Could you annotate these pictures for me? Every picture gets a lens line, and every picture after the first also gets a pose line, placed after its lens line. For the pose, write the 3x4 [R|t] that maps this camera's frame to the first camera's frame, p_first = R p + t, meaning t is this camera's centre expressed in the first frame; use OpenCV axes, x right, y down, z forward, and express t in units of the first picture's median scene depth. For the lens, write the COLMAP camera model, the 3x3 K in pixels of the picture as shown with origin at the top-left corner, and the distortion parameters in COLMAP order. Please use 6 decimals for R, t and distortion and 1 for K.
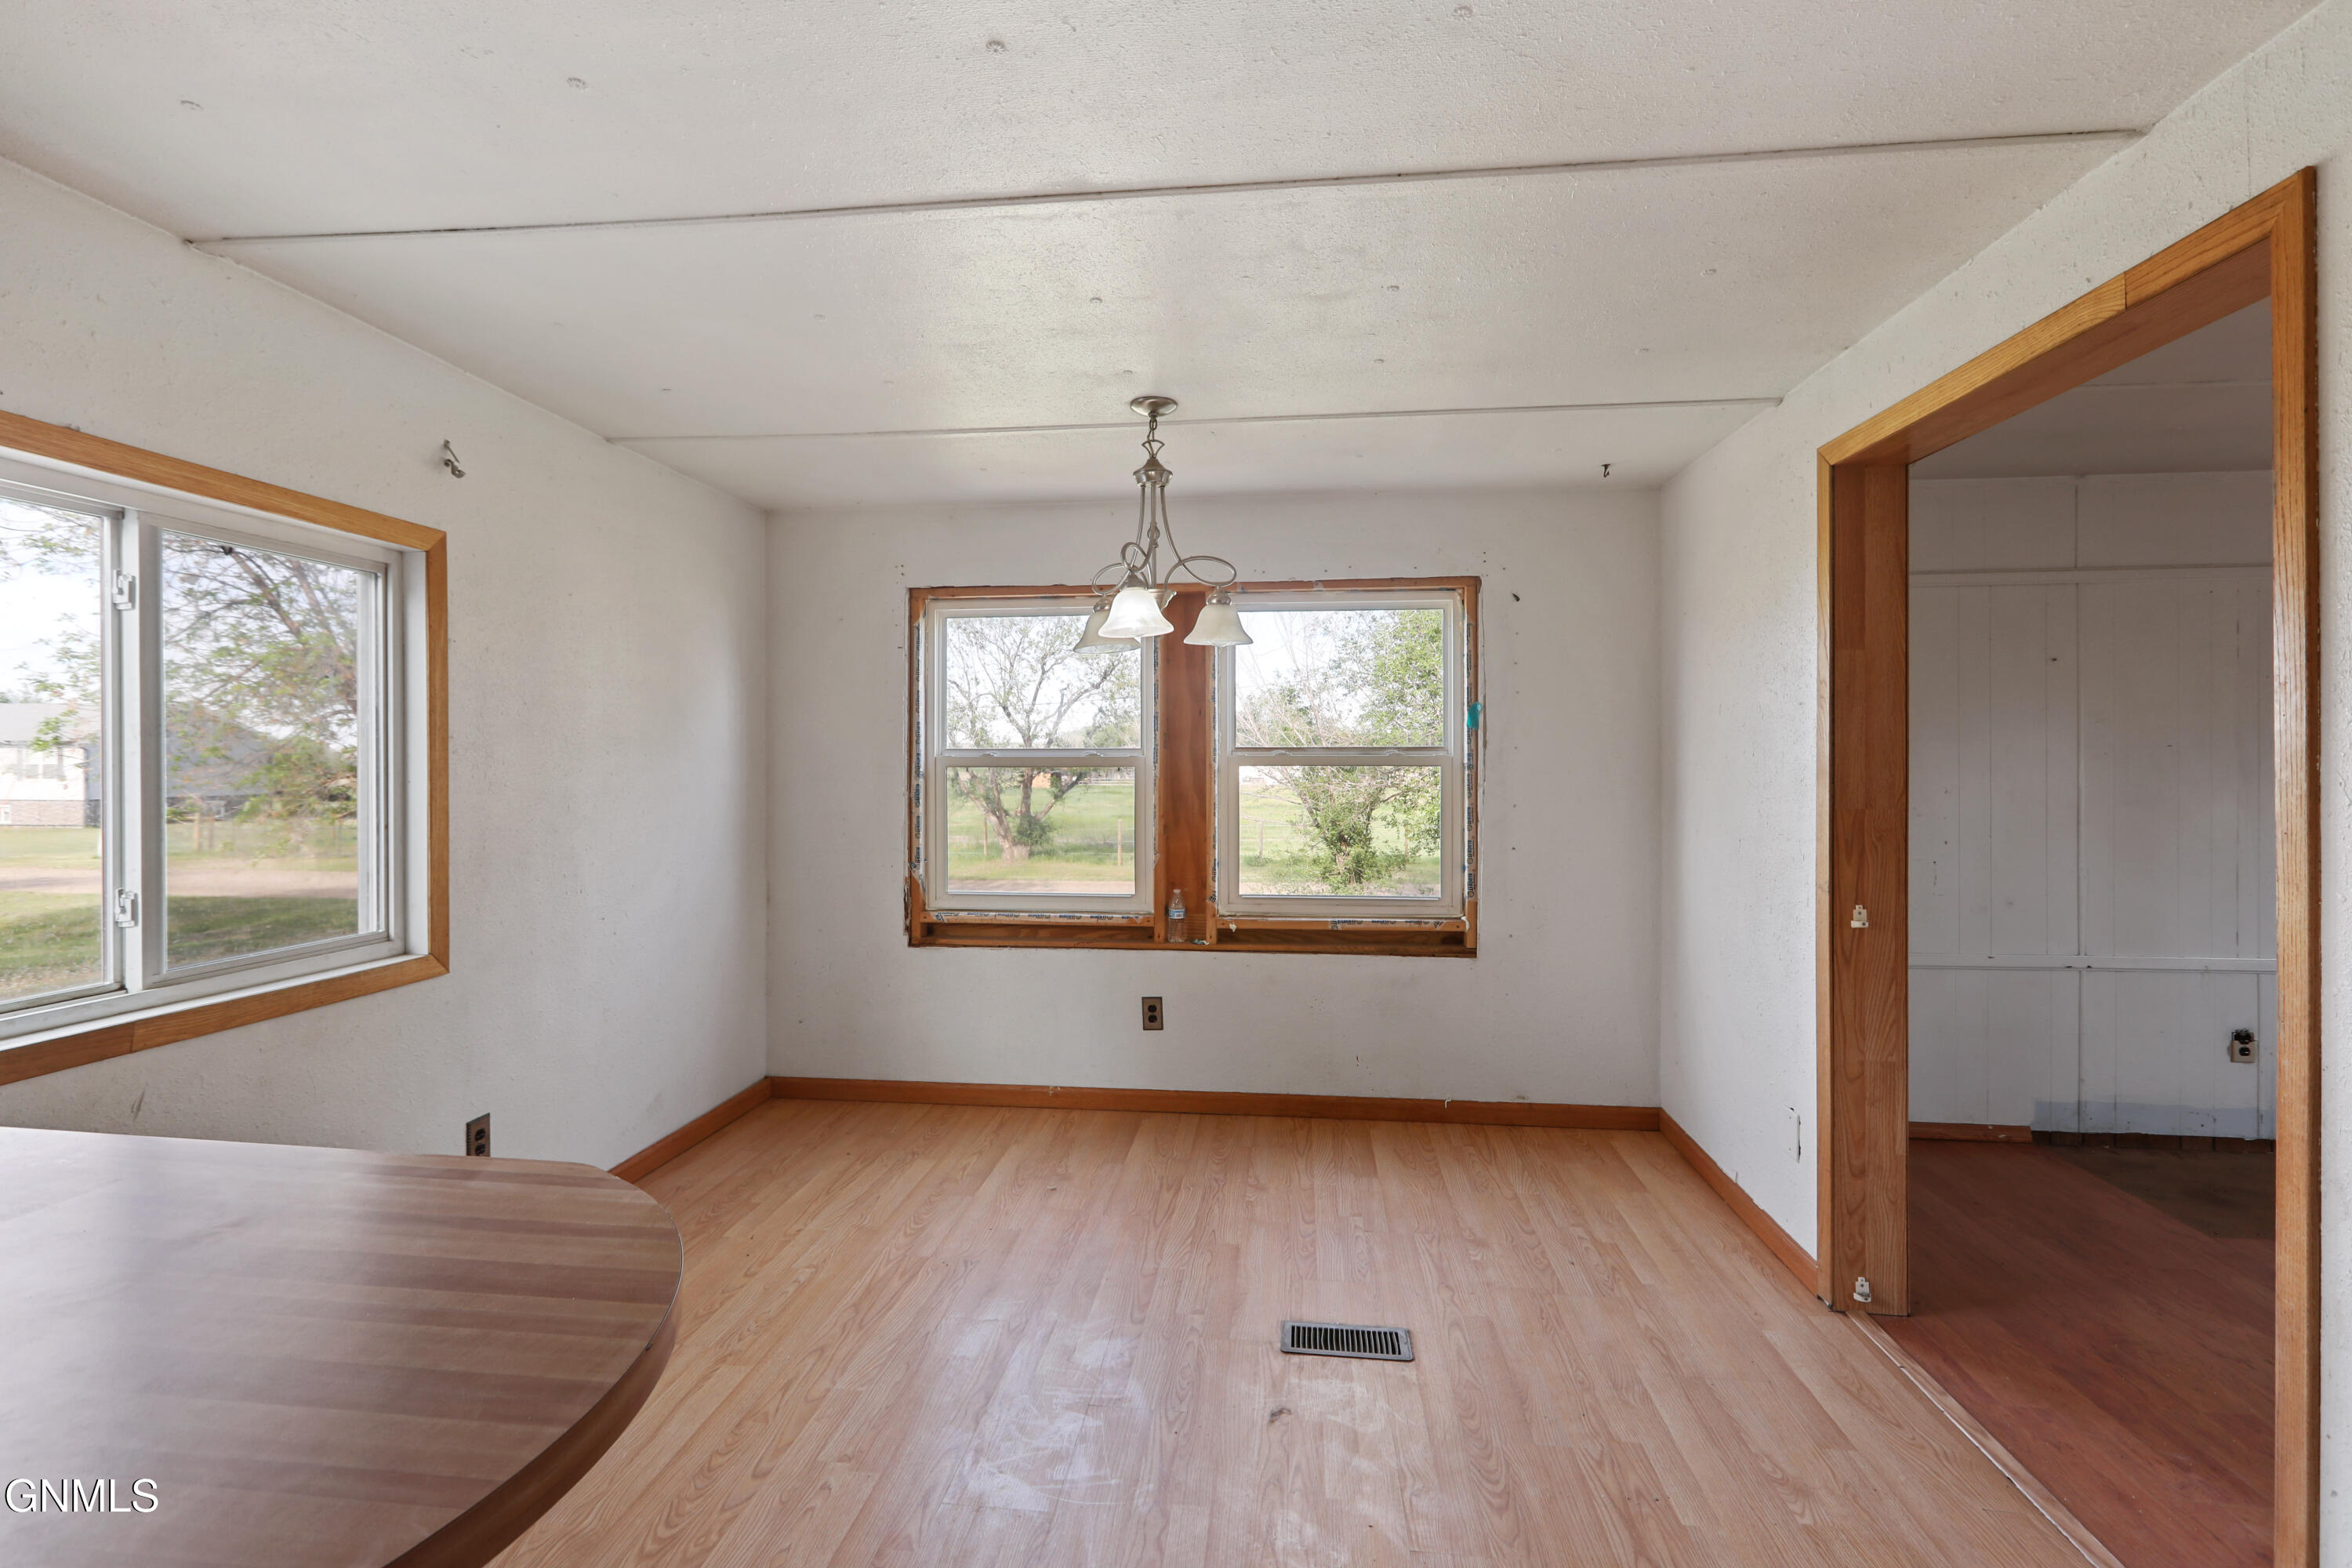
lens RADIAL K [[1077.5, 0, 1182.5], [0, 1077.5, 764.7], [0, 0, 1]] dist [-0.001875, -0.000040]
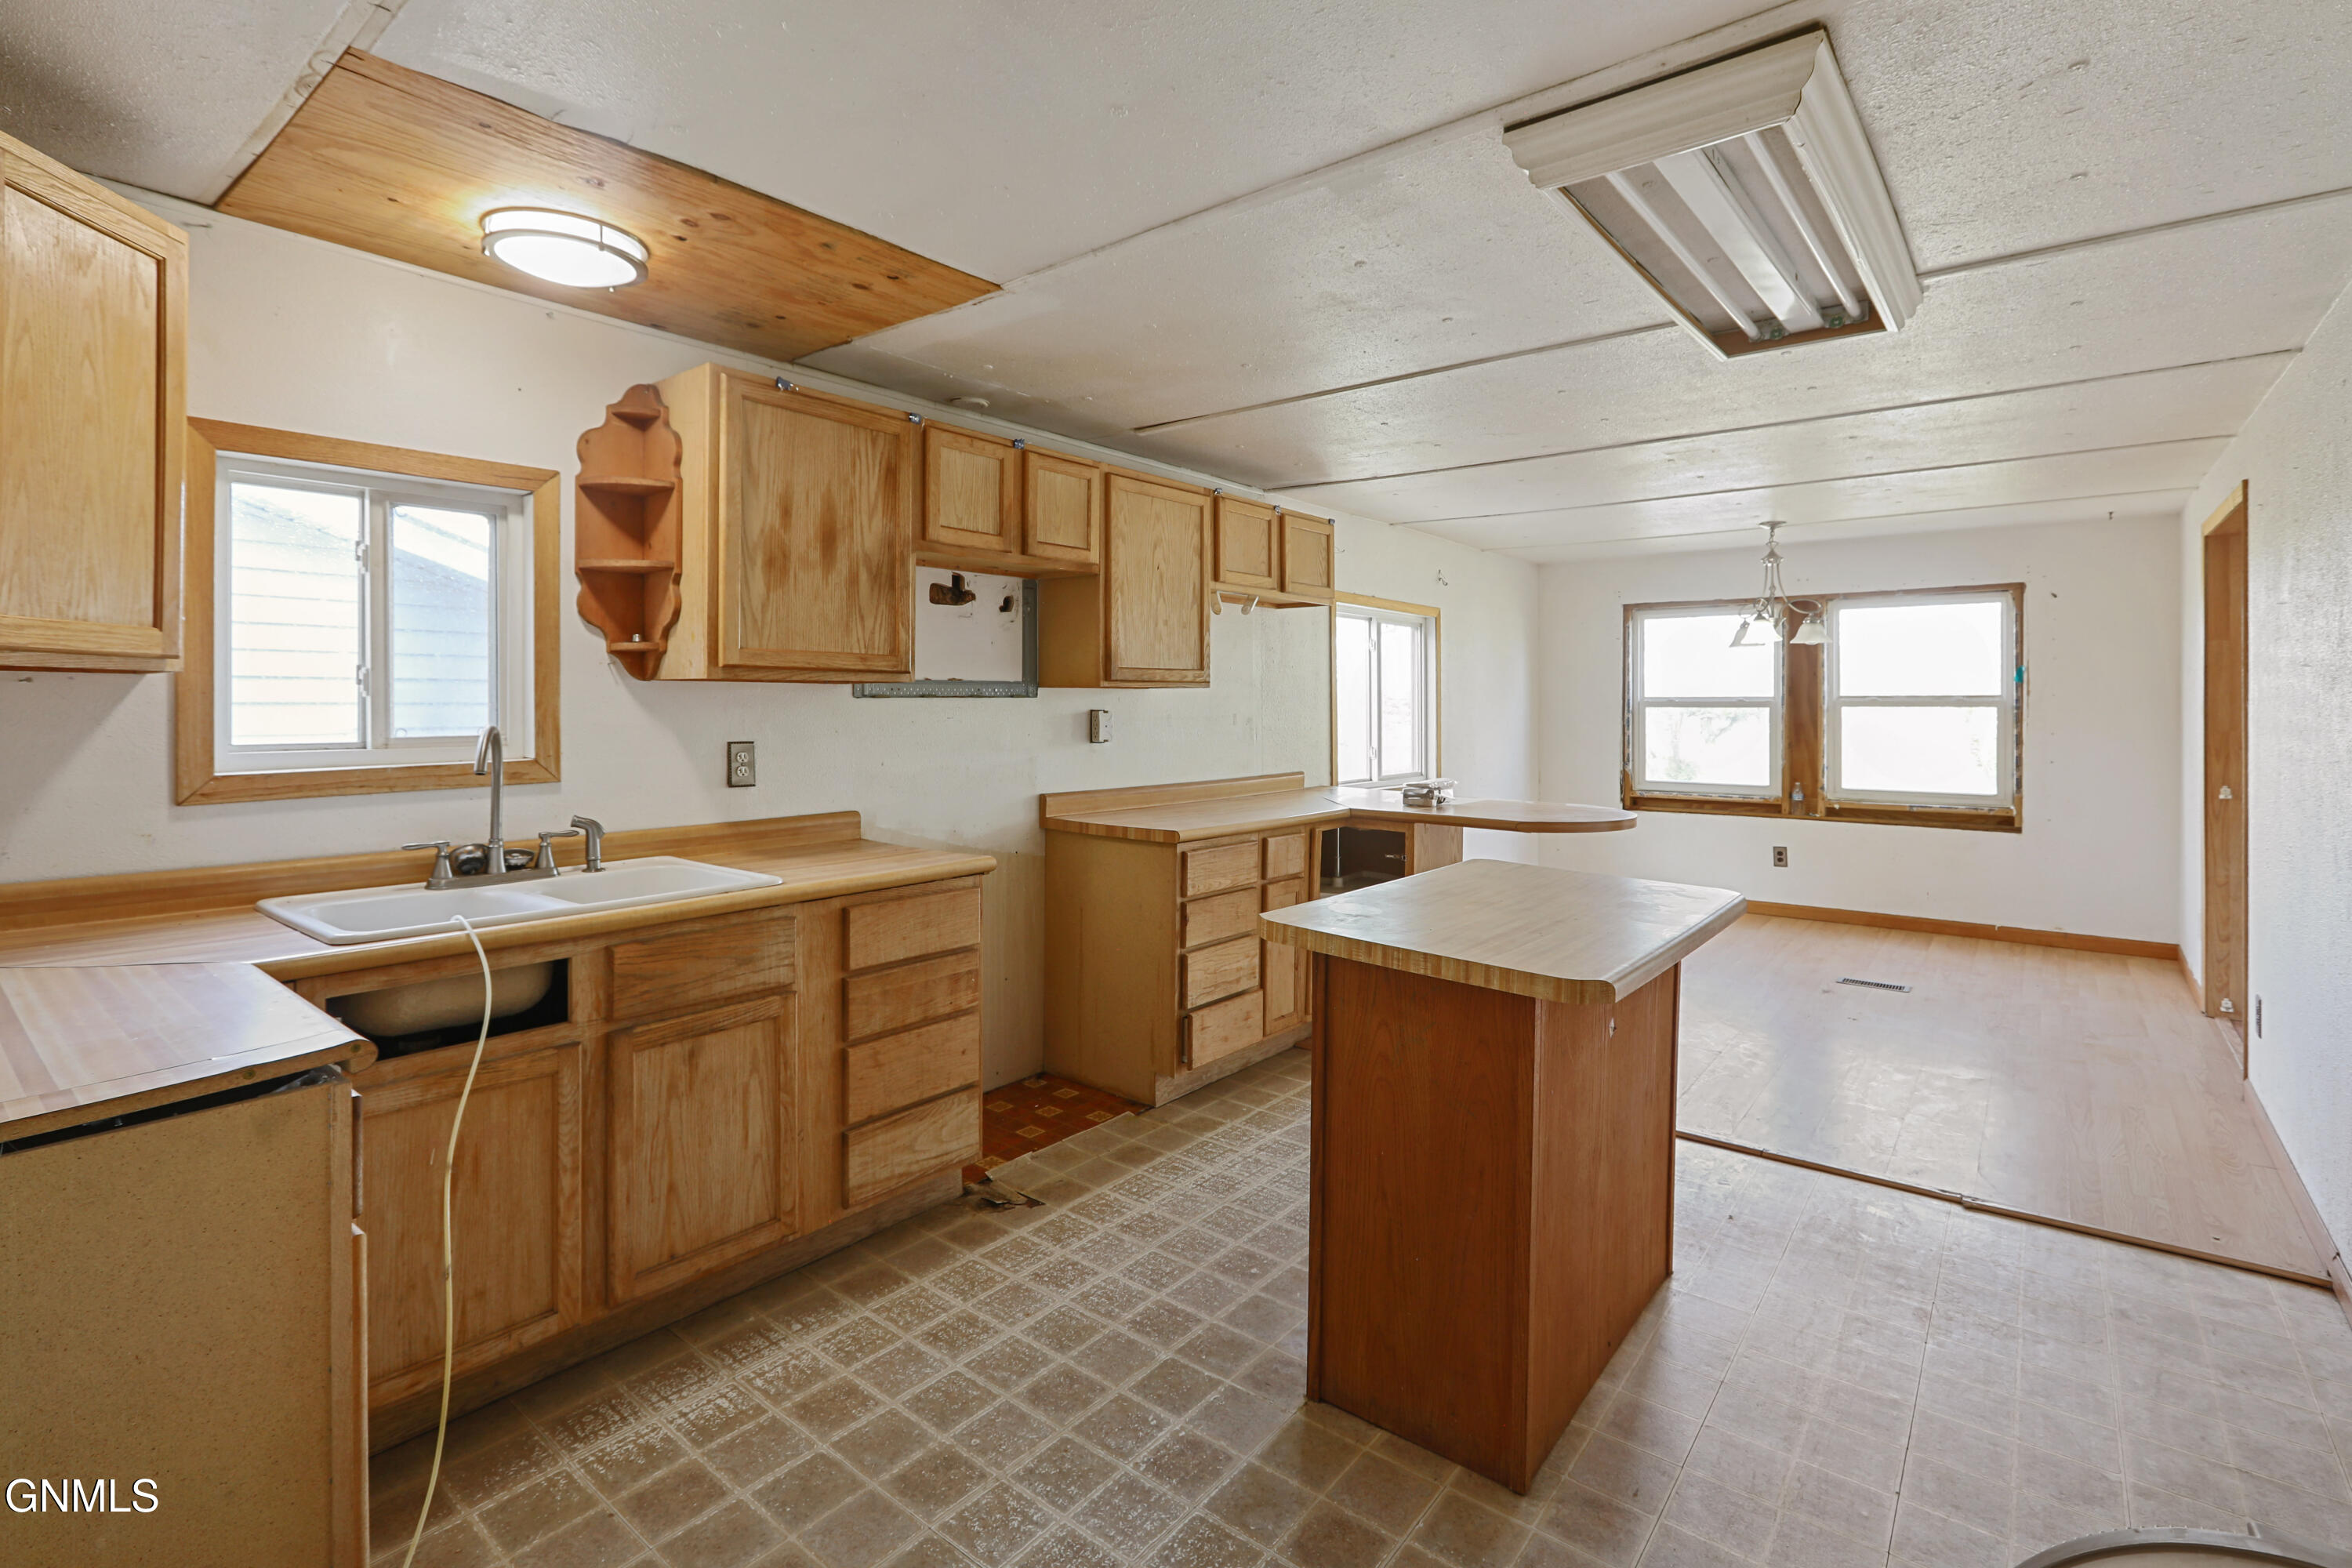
lens RADIAL K [[1096.1, 0, 1185.6], [0, 1096.1, 704.8], [0, 0, 1]] dist [-0.000663, 0.000085]
pose [[0.848402, 0.001909, -0.529349, 0.087897], [-0.003883, 0.999989, -0.002617, 0.005942], [0.529338, 0.004275, 0.848400, -0.914076]]
